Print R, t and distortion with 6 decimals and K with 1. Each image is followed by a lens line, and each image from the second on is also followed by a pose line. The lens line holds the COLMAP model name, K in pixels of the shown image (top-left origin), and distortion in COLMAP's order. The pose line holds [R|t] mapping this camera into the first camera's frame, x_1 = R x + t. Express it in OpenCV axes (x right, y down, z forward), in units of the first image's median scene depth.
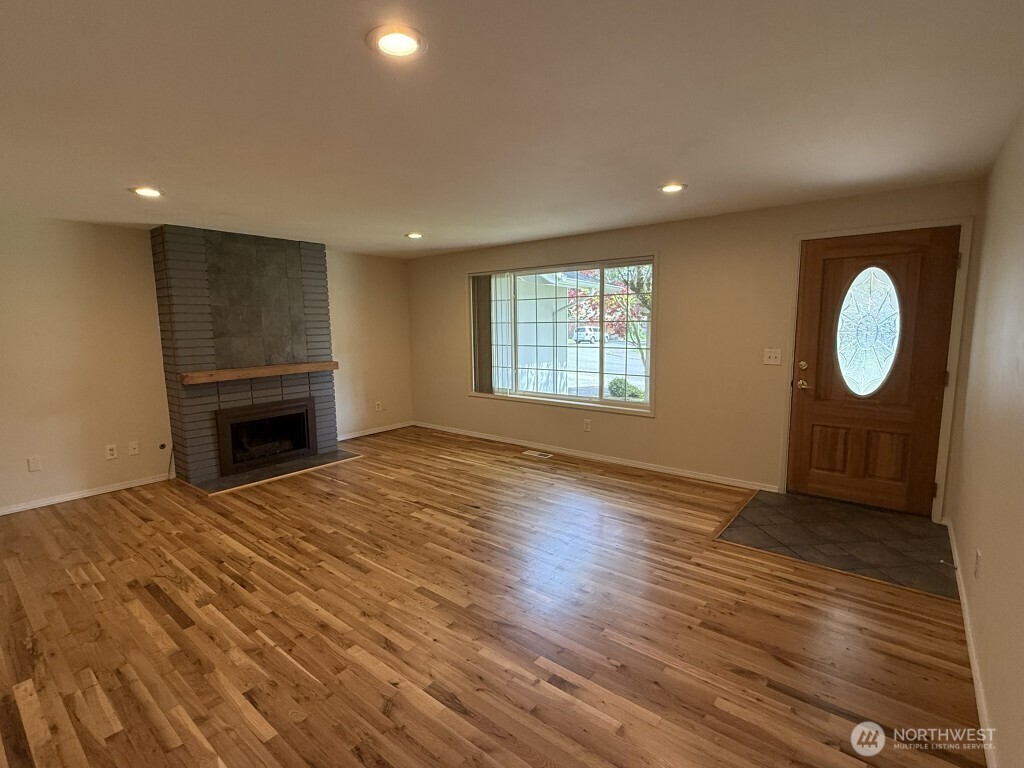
lens RADIAL K [[489.0, 0, 513.4], [0, 489.0, 383.1], [0, 0, 1]] dist [-0.005562, -0.001464]
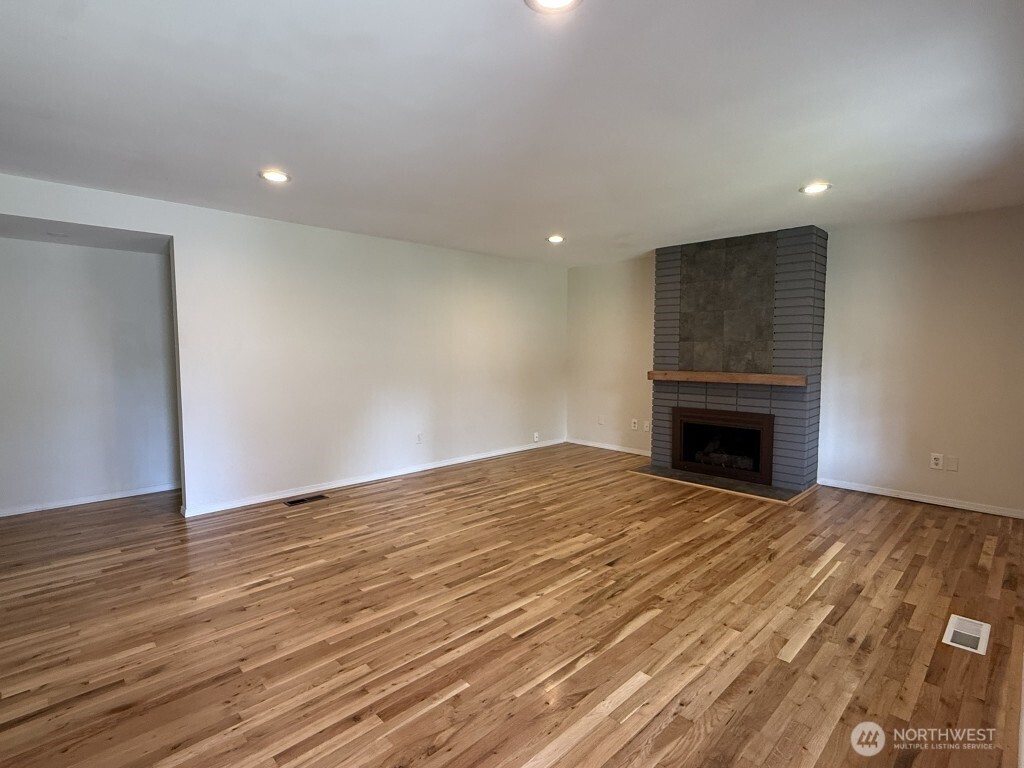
lens RADIAL K [[515.5, 0, 513.8], [0, 515.5, 384.4], [0, 0, 1]] dist [-0.012504, 0.002698]
pose [[-0.114448, 0.084977, -0.989788, 0.610475], [-0.126286, 0.987007, 0.099340, -0.067047], [0.985370, 0.136366, -0.102229, 0.787990]]
